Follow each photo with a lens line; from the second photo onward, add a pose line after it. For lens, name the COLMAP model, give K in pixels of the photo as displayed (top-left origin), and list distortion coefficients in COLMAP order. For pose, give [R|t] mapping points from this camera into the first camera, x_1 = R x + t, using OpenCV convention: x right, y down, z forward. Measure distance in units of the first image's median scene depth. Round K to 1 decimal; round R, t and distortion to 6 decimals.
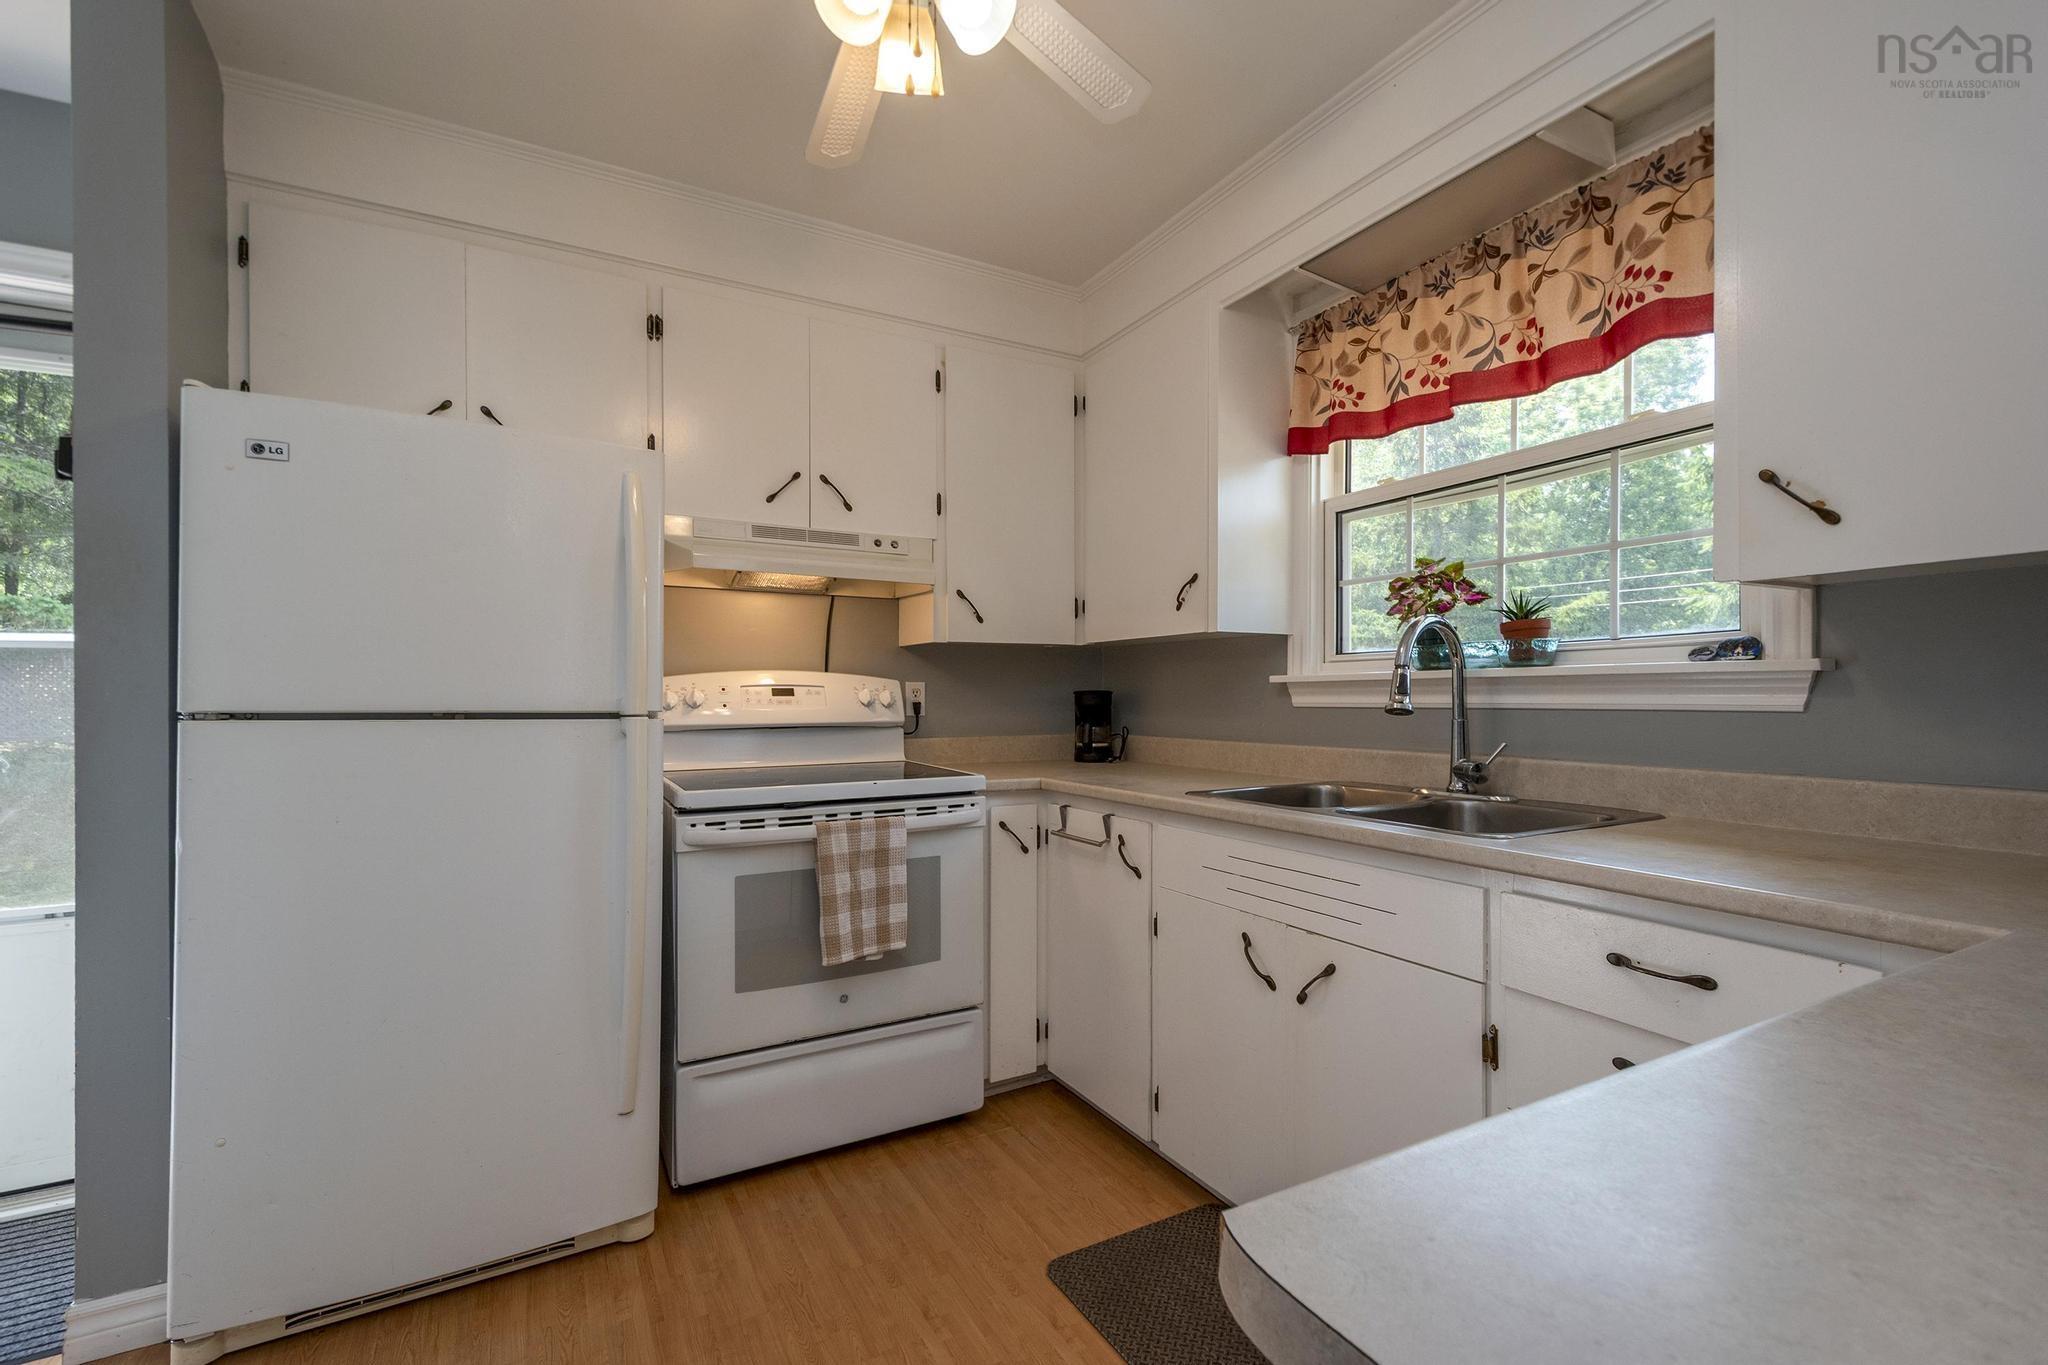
lens RADIAL K [[918.5, 0, 1043.0], [0, 918.5, 696.2], [0, 0, 1]] dist [0.010971, -0.001466]
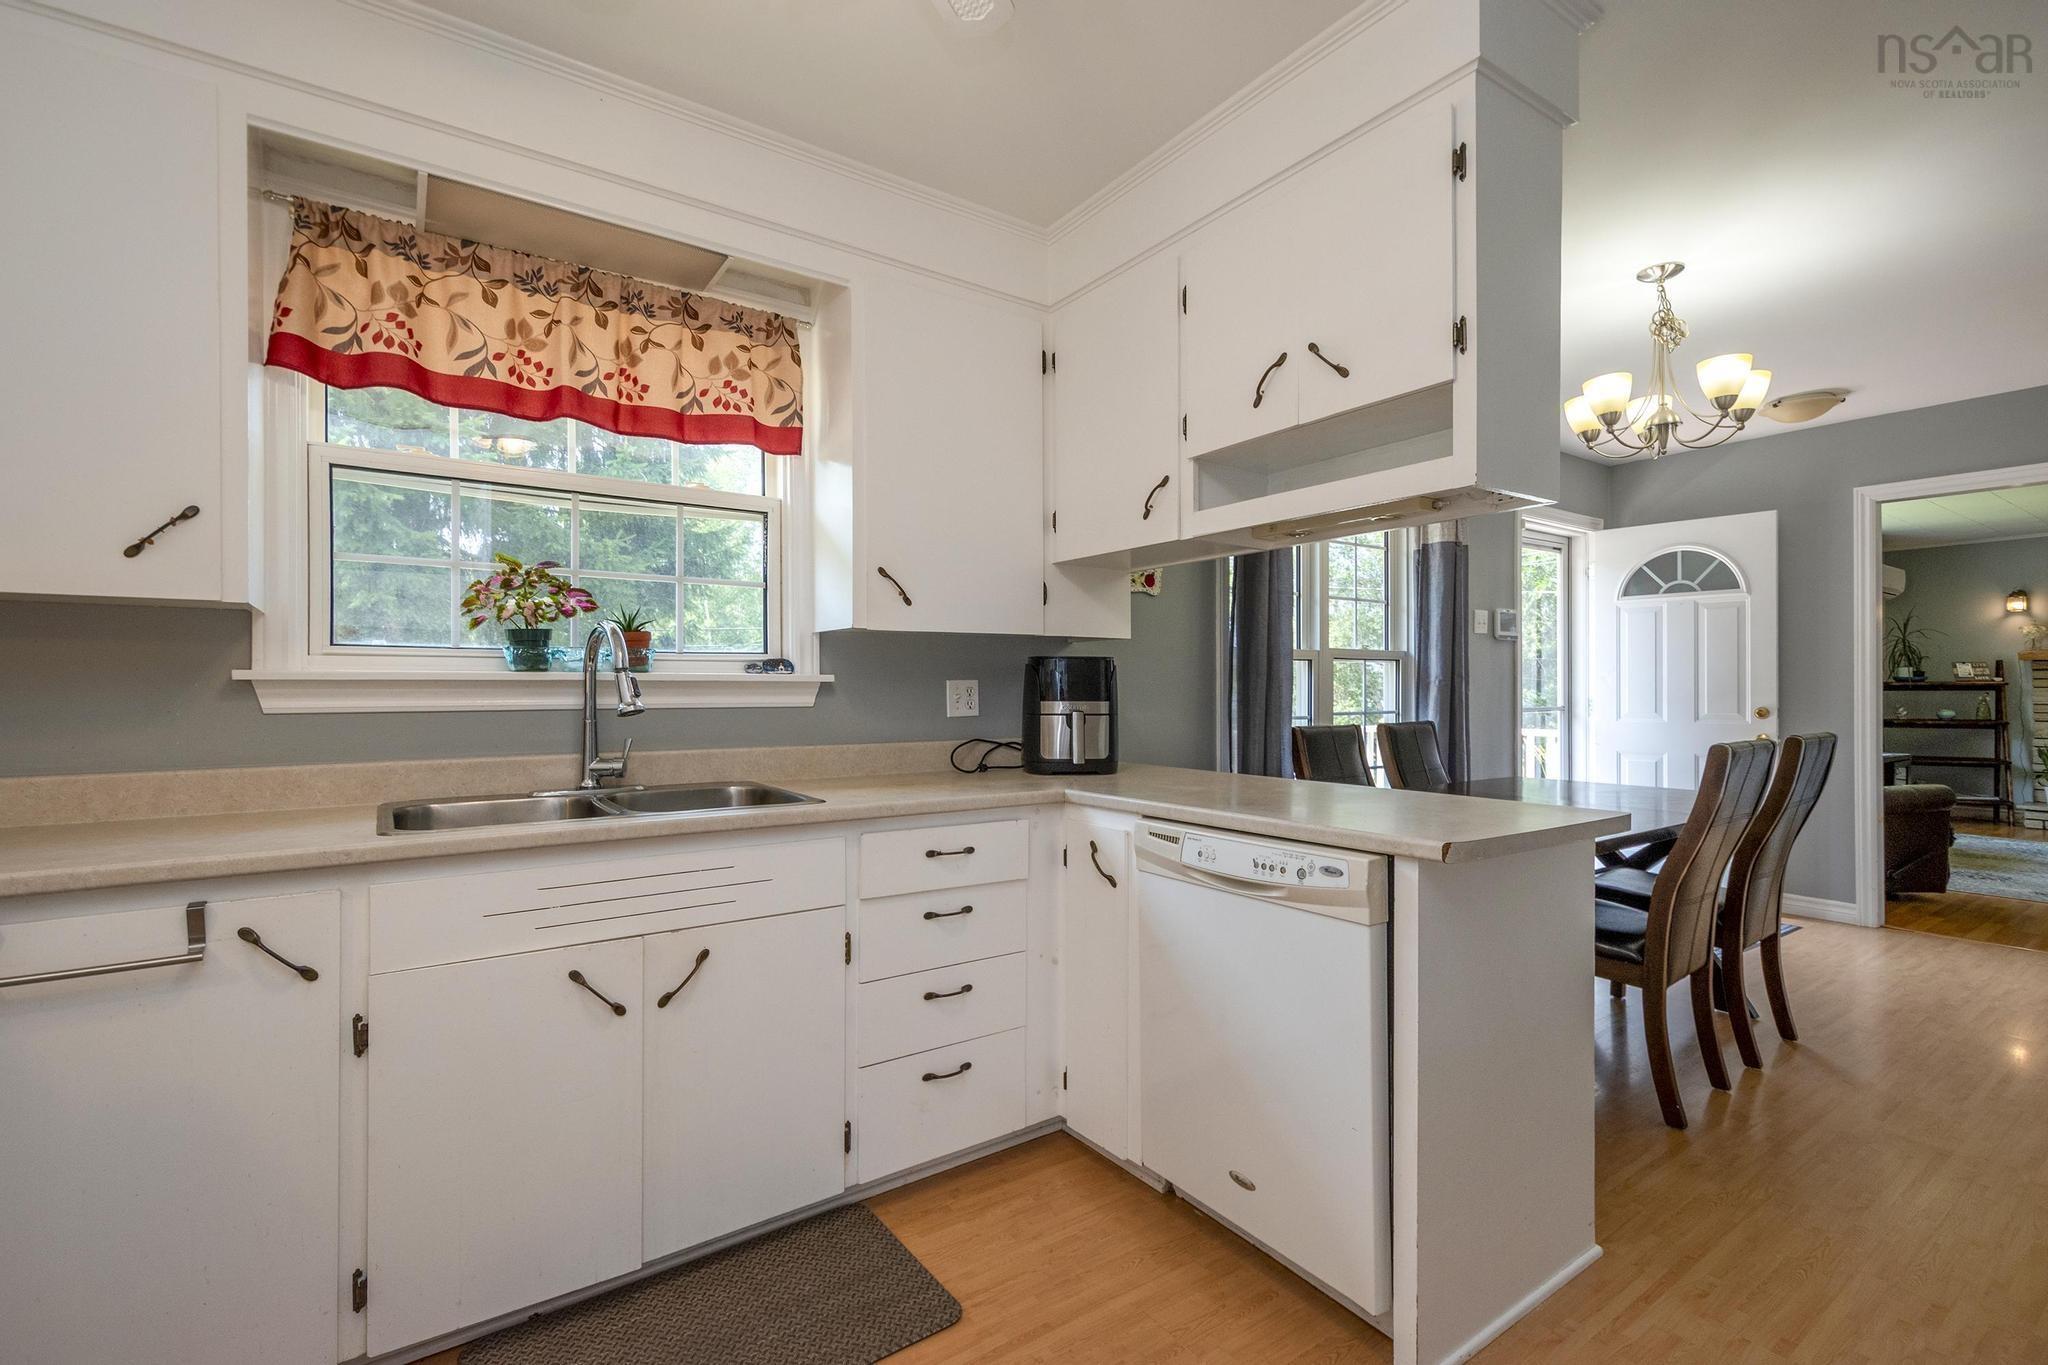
lens RADIAL K [[918.5, 0, 1029.3], [0, 918.5, 690.5], [0, 0, 1]] dist [0.010971, -0.001466]
pose [[-0.106831, 0.004269, 0.994268, -0.583640], [0.001445, 0.999990, -0.004138, -0.002963], [-0.994276, 0.000995, -0.106836, 0.546917]]
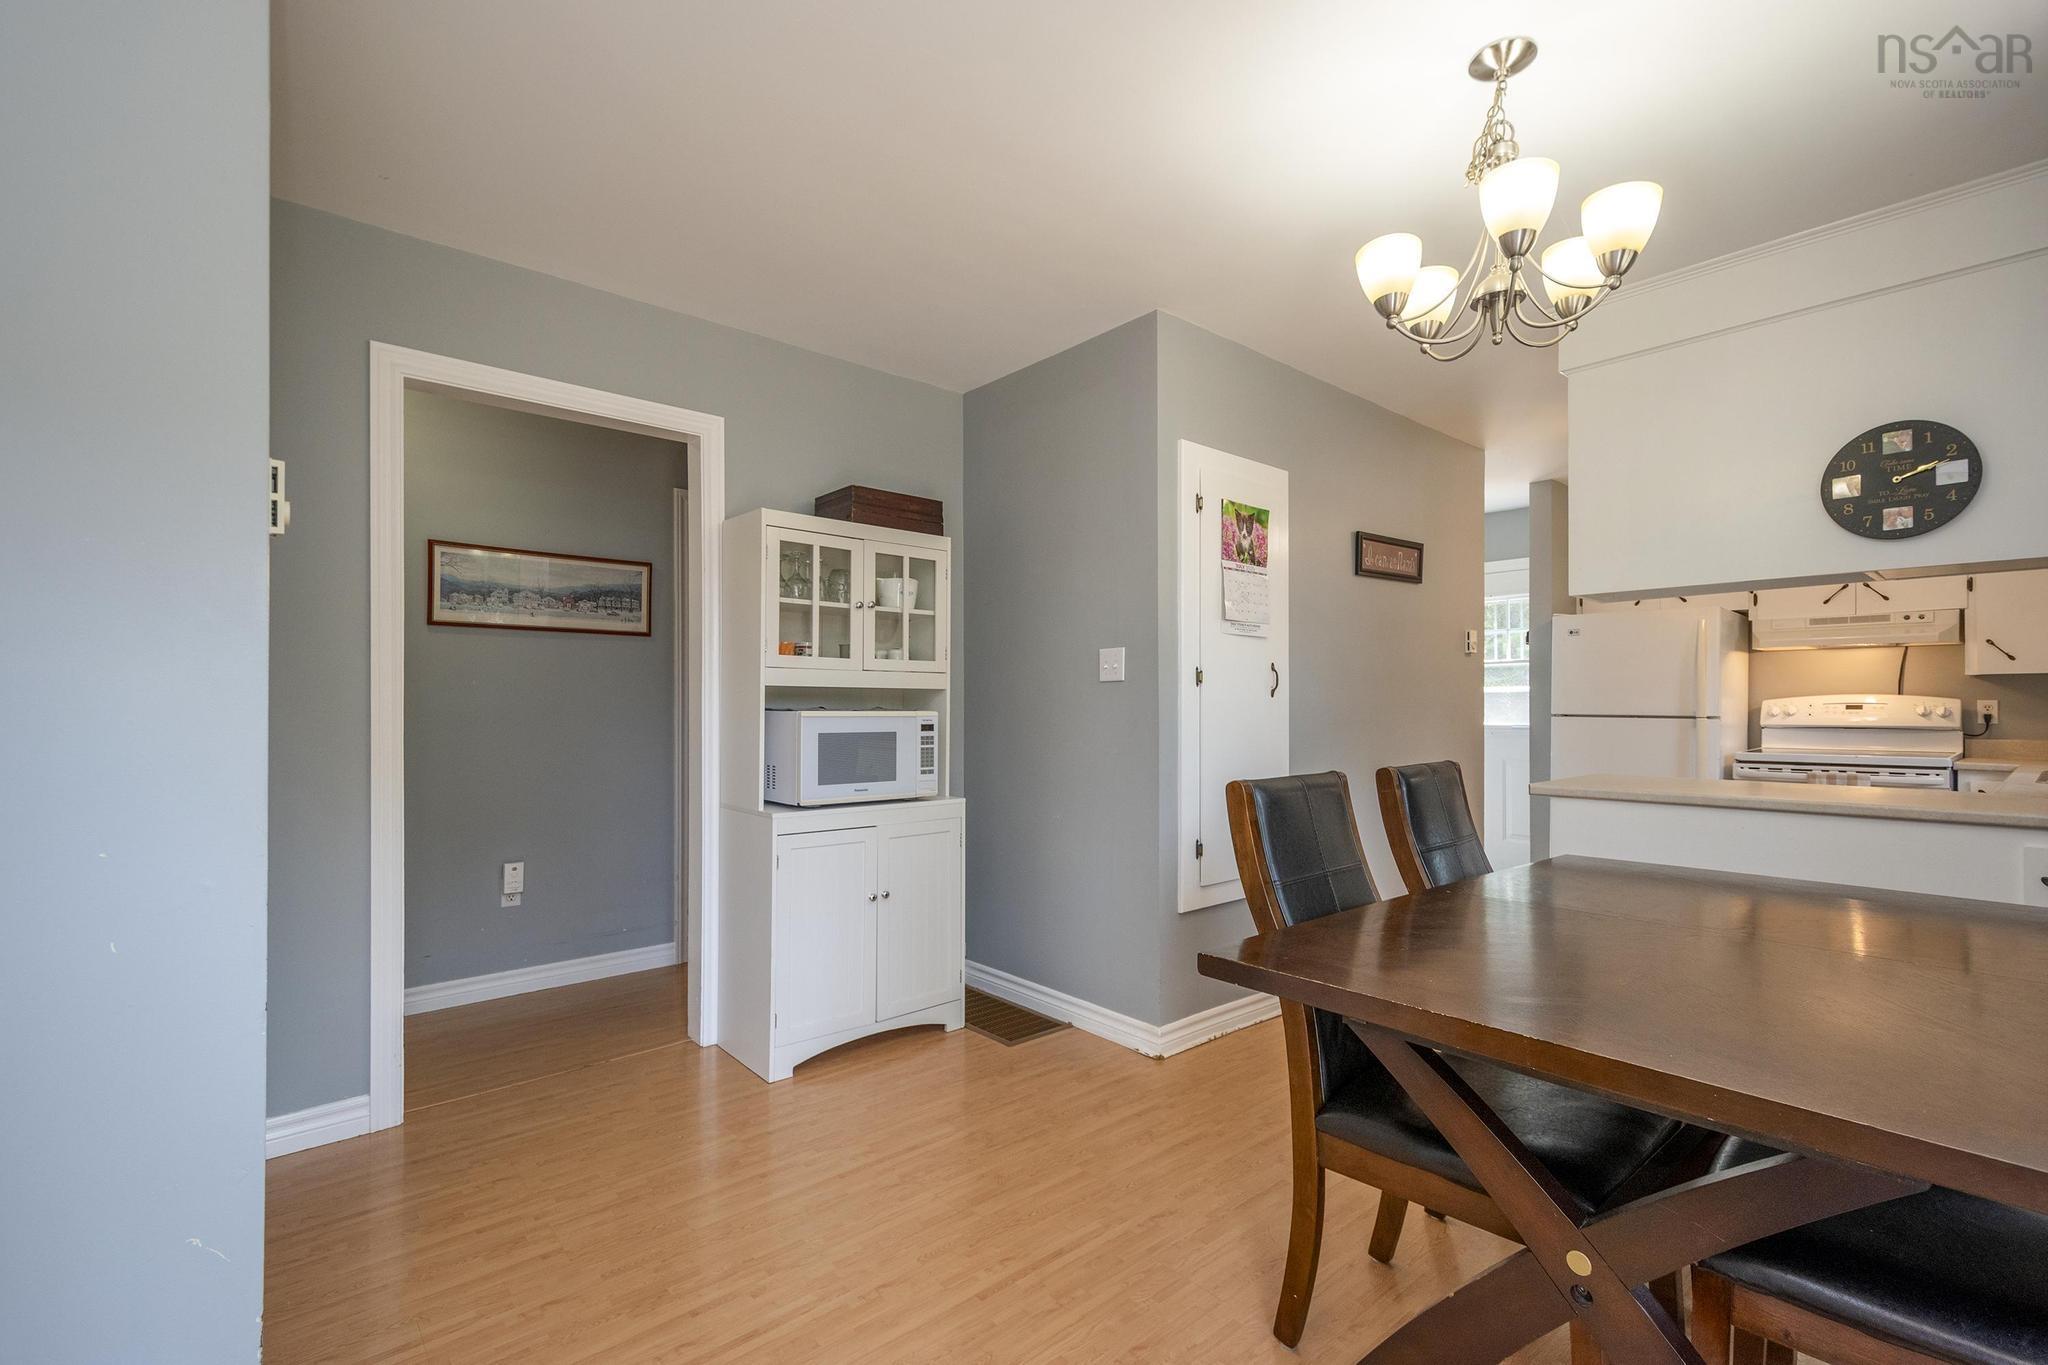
lens RADIAL K [[918.5, 0, 1040.4], [0, 918.5, 702.2], [0, 0, 1]] dist [0.010971, -0.001466]
pose [[0.223294, -0.002119, -0.974749, 1.284047], [-0.000598, 0.999997, -0.002311, -0.010879], [0.974751, 0.001099, 0.223292, -1.045871]]
